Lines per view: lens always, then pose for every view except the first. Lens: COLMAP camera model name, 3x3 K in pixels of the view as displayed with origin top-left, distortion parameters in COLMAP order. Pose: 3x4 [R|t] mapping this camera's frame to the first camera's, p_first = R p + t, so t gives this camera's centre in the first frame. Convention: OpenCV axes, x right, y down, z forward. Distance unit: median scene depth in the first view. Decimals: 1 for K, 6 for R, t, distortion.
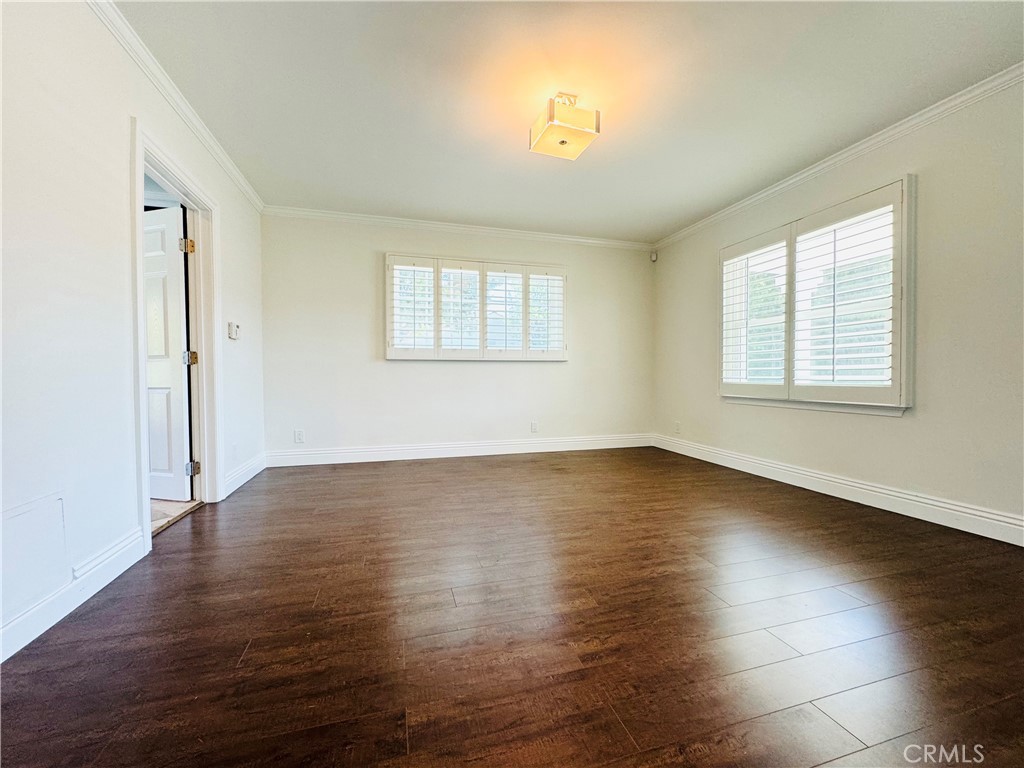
lens RADIAL K [[414.1, 0, 508.2], [0, 414.1, 381.2], [0, 0, 1]] dist [-0.006349, 0.000562]
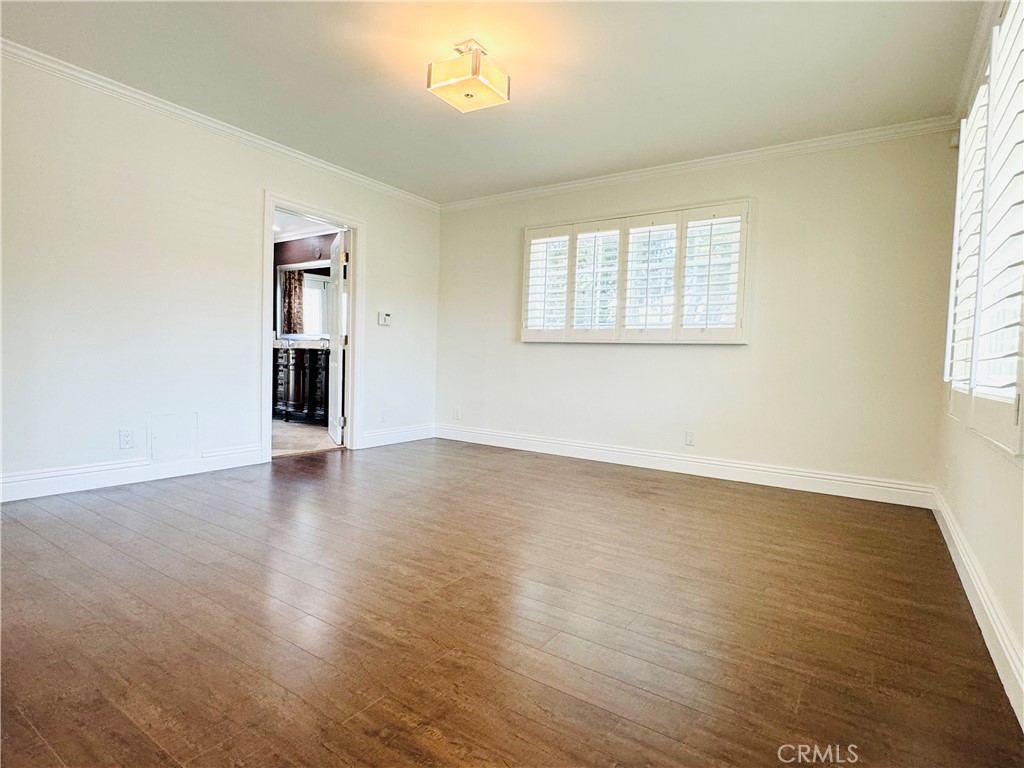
lens RADIAL K [[548.3, 0, 507.6], [0, 548.3, 384.0], [0, 0, 1]] dist [-0.005889, -0.000100]
pose [[0.630314, 0.057214, -0.774229, 0.641732], [-0.043304, 0.998319, 0.038519, -0.003822], [0.775131, 0.009248, 0.631732, 0.184537]]
